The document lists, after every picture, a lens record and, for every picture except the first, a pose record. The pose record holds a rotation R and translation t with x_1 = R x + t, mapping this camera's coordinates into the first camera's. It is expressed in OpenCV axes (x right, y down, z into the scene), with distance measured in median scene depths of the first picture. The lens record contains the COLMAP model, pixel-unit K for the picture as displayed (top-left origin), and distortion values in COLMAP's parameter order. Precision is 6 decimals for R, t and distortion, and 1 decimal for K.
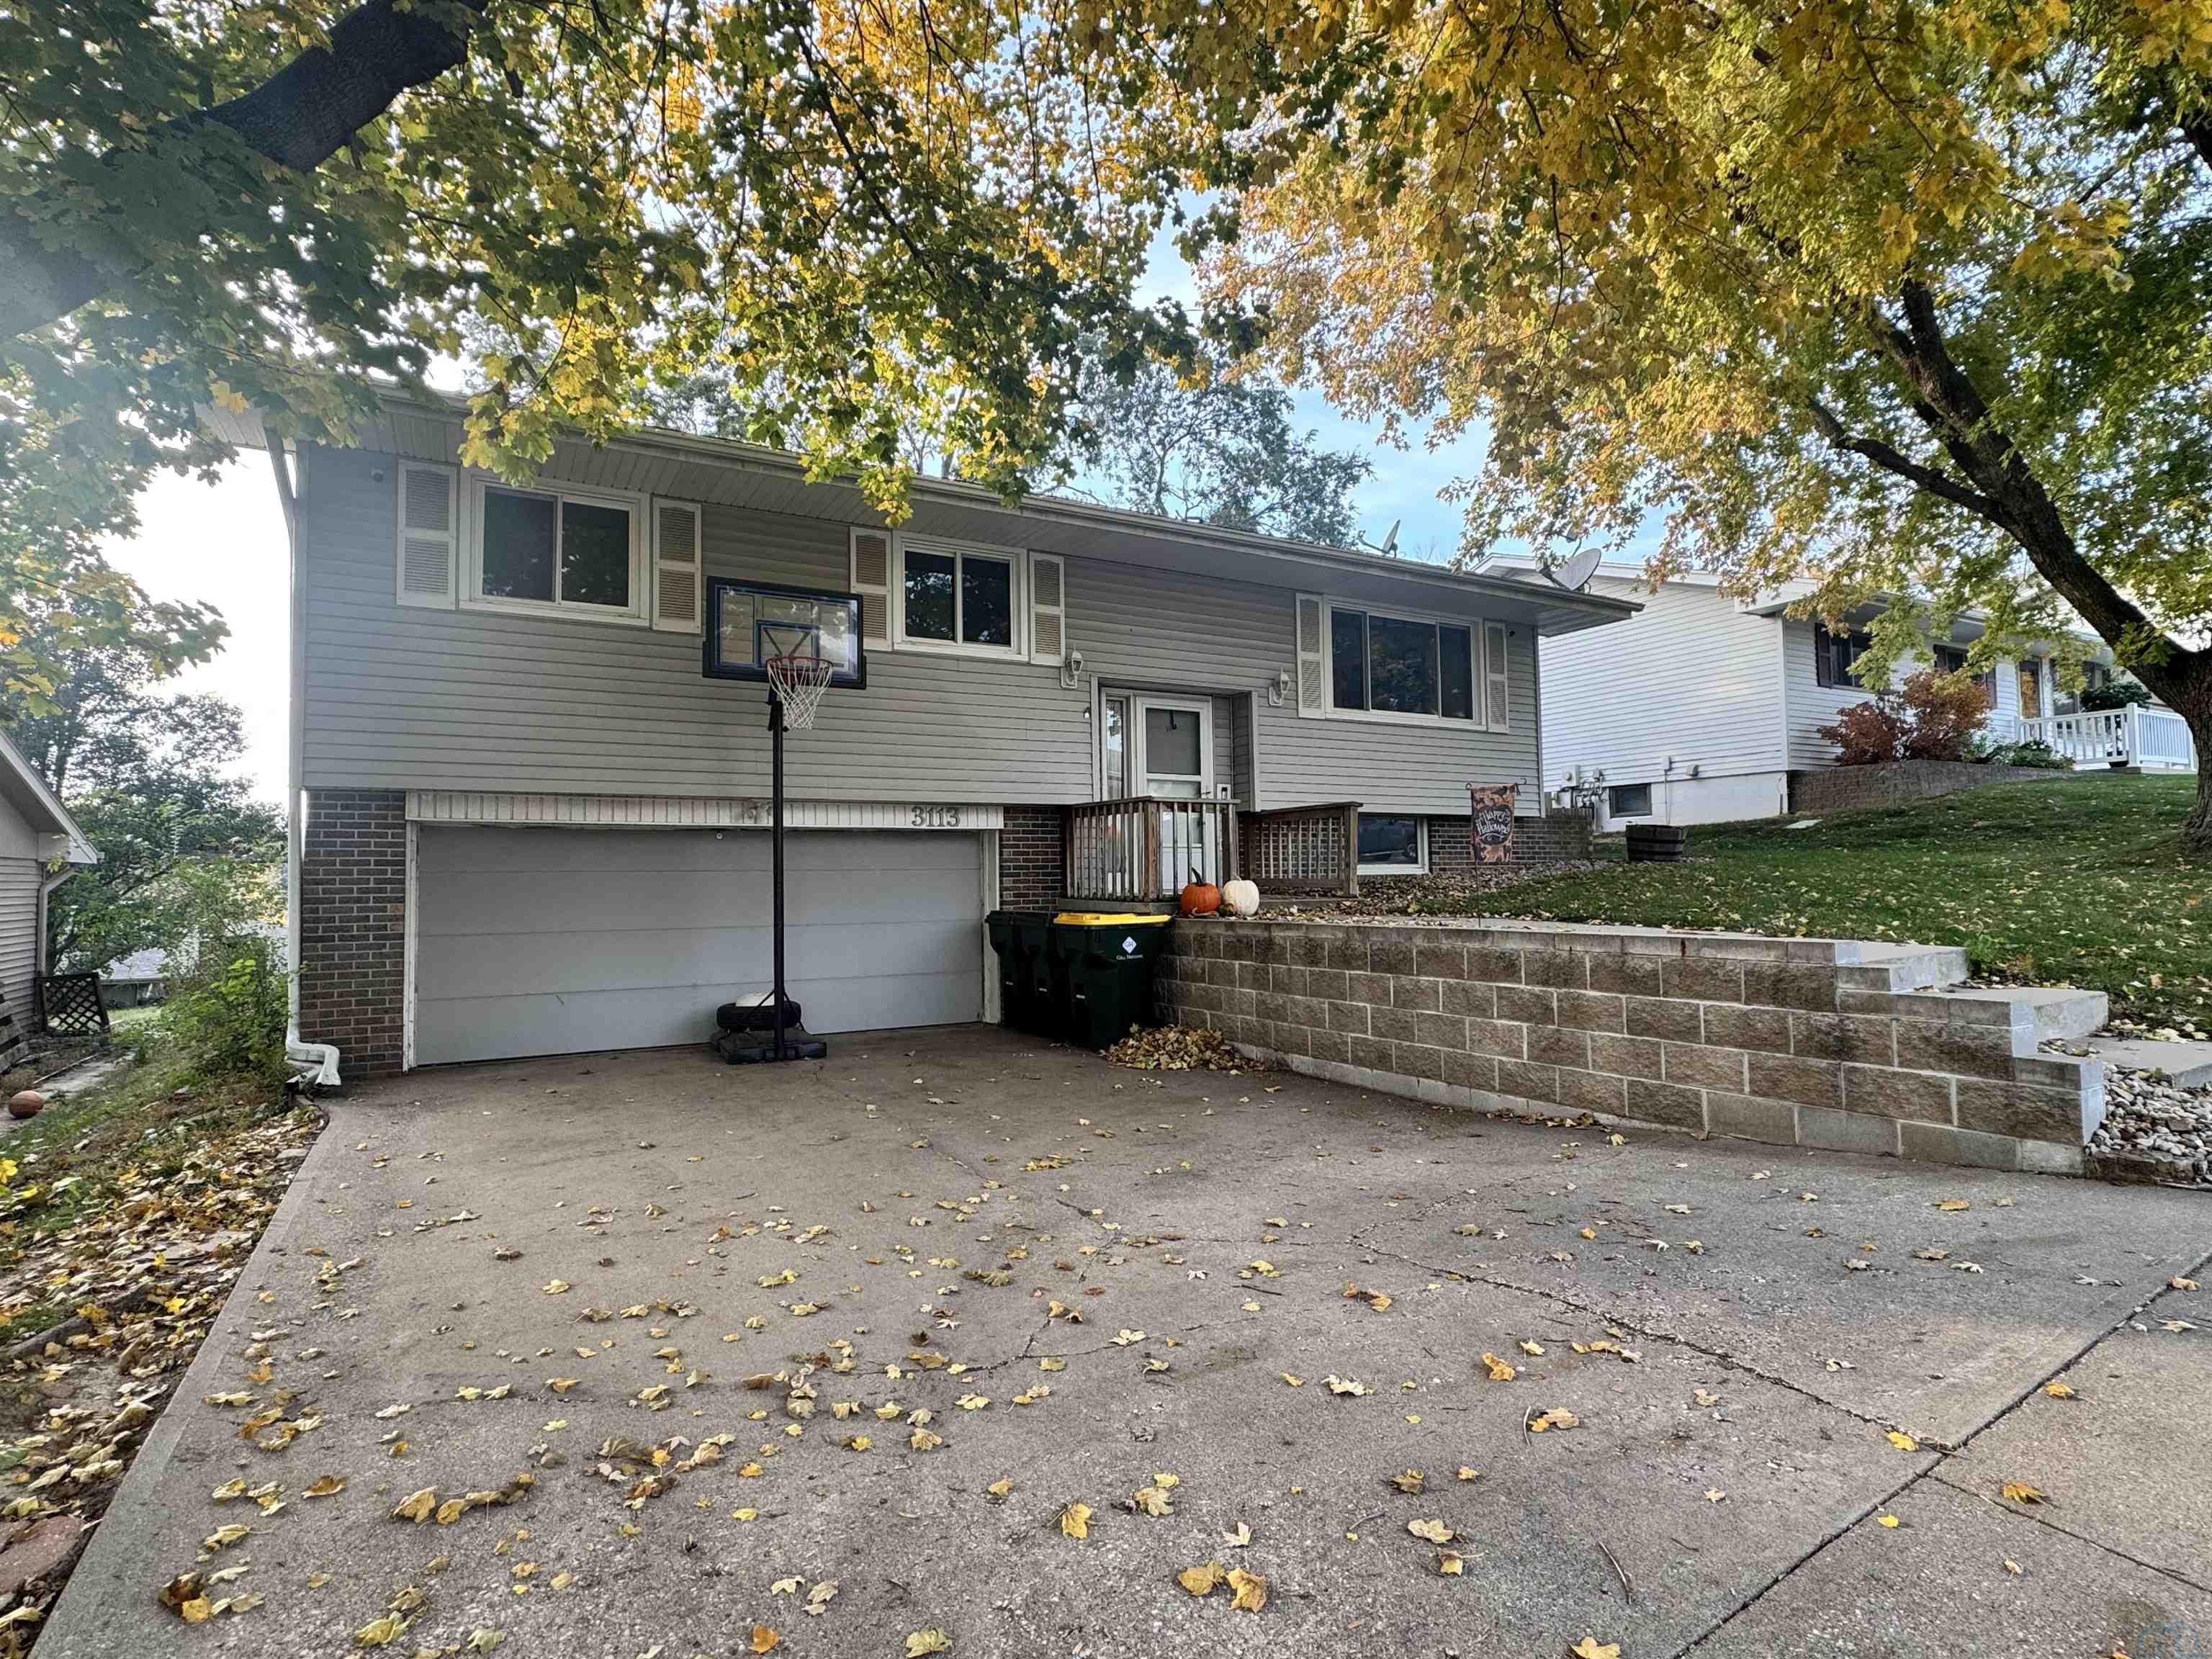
lens RADIAL K [[1078.6, 0, 1106.0], [0, 1078.6, 829.5], [0, 0, 1]] dist [0.000060, 0.000015]
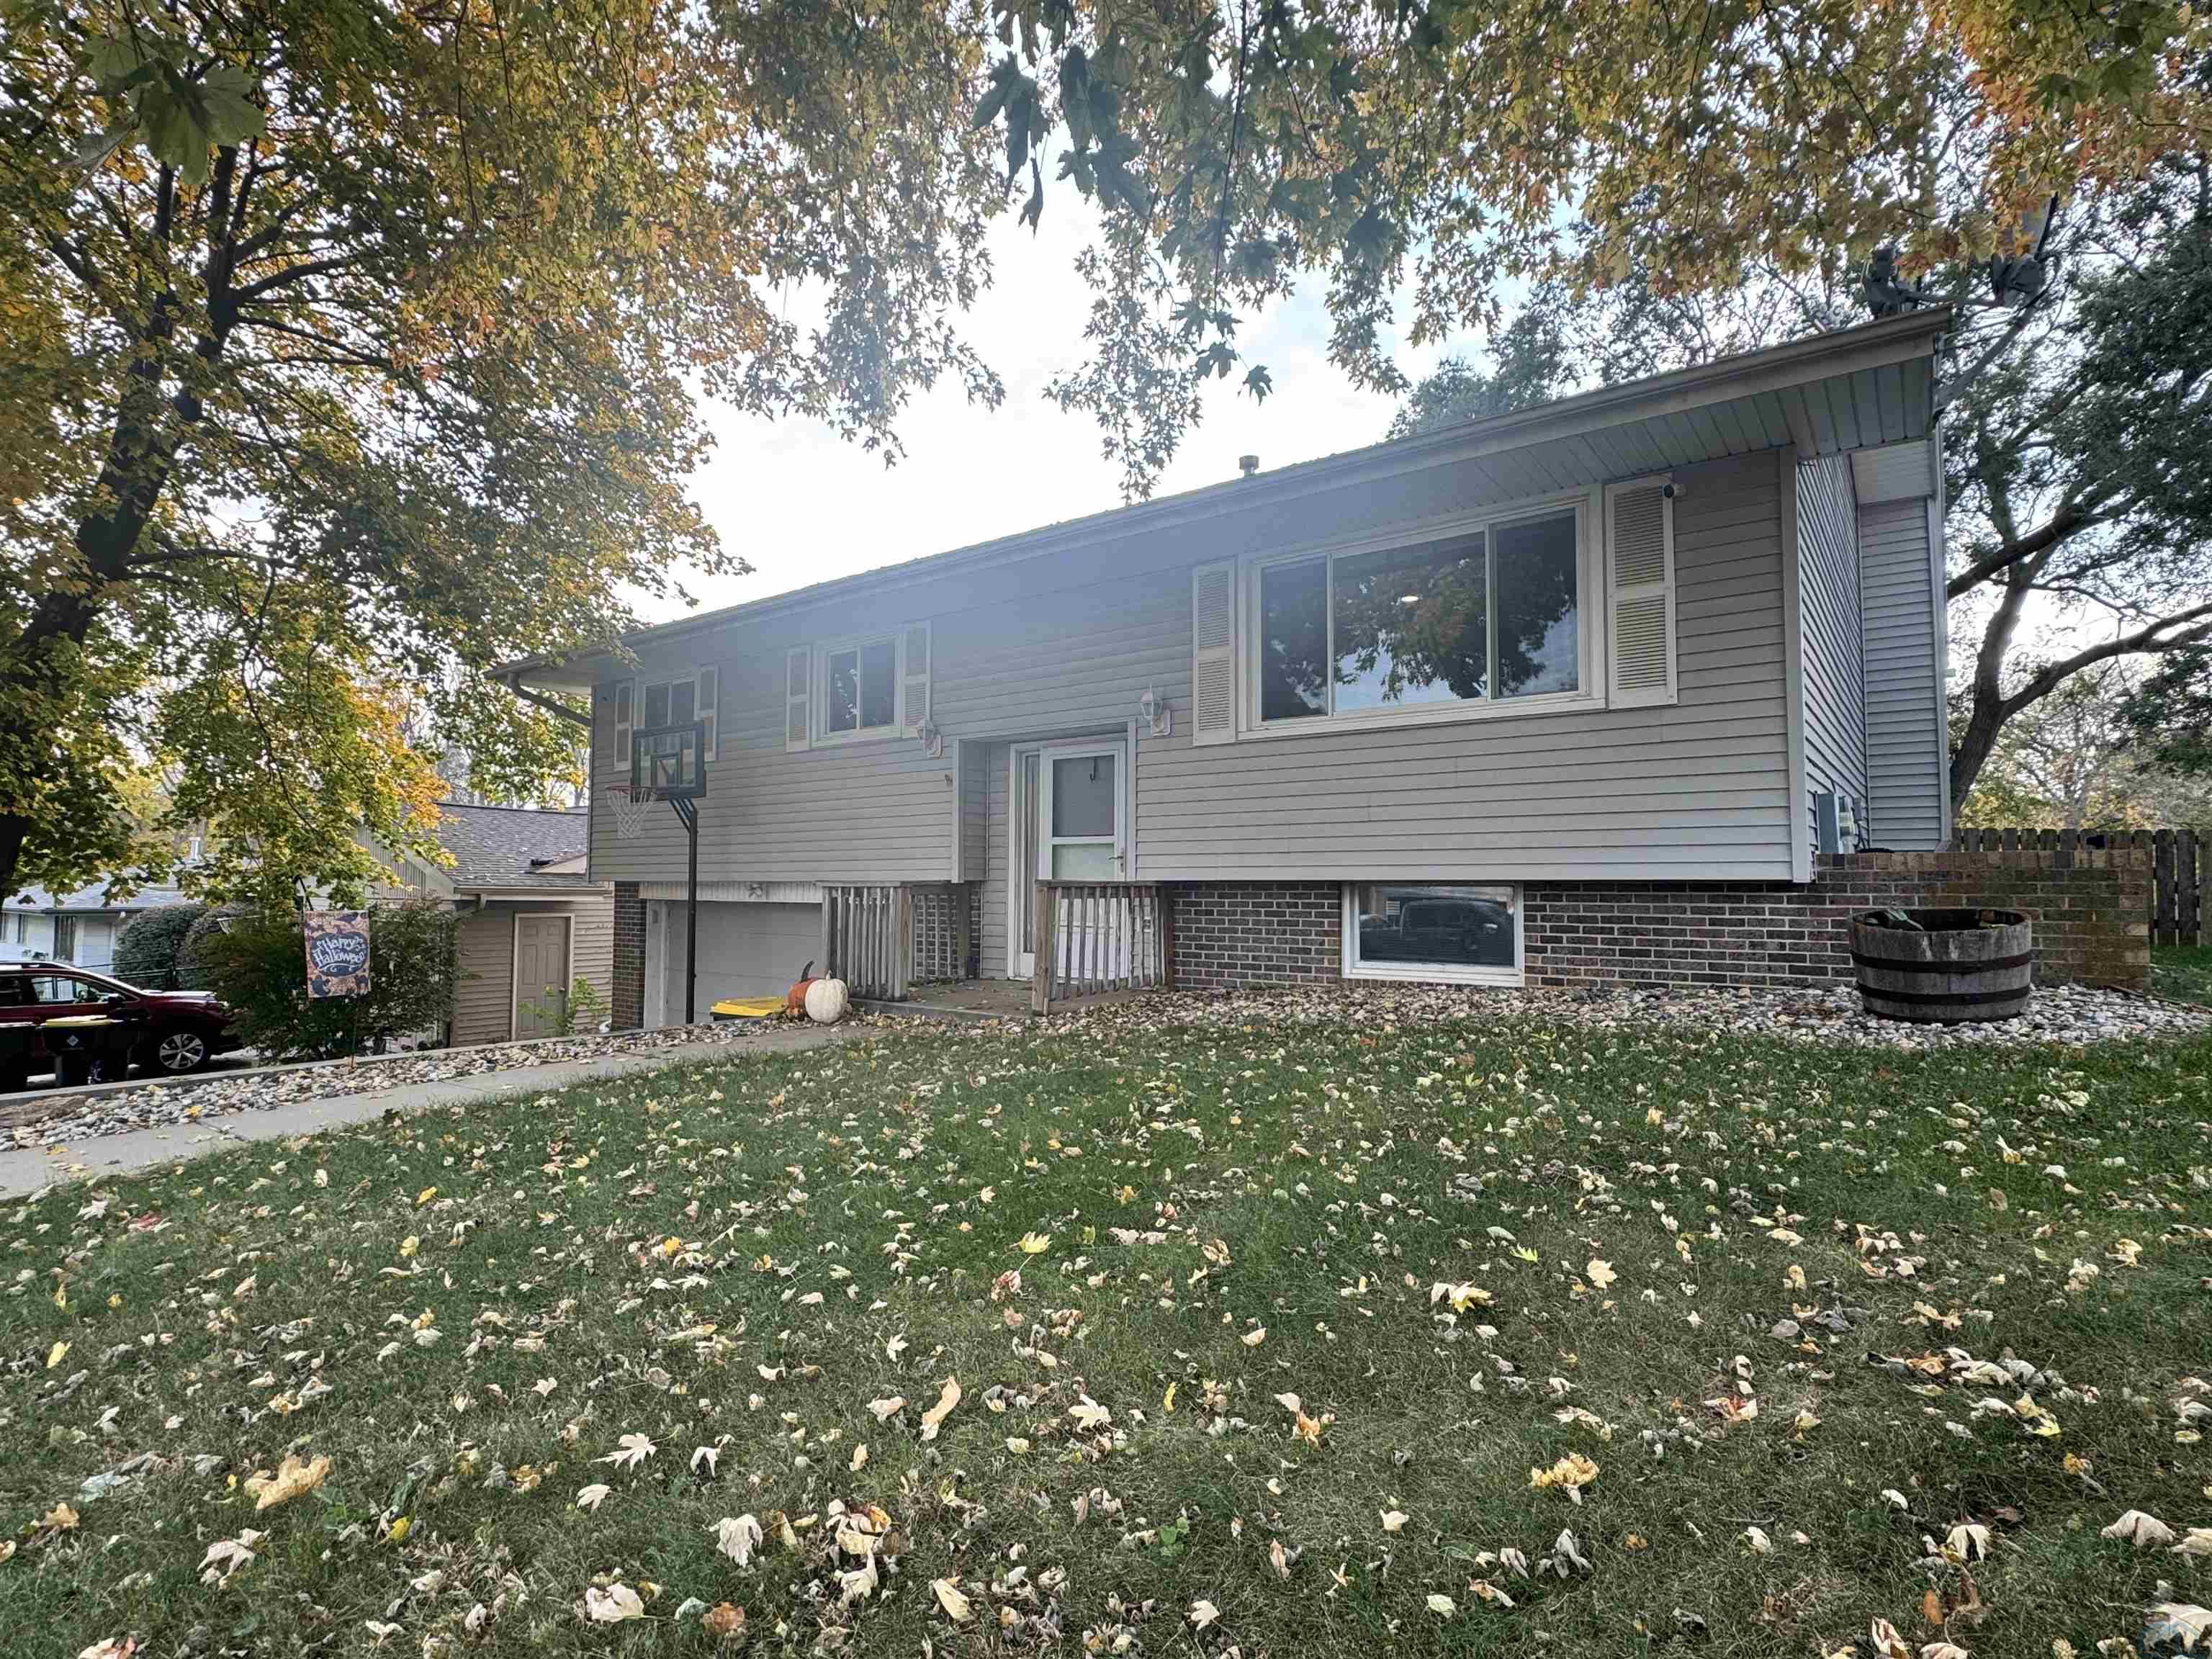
lens RADIAL K [[1078.6, 0, 1106.0], [0, 1078.6, 829.5], [0, 0, 1]] dist [0.000060, 0.000015]
pose [[0.360356, -0.015468, -0.932686, 0.956306], [0.025268, 0.999657, -0.006816, -0.056926], [0.932472, -0.021111, 0.360624, 0.829436]]
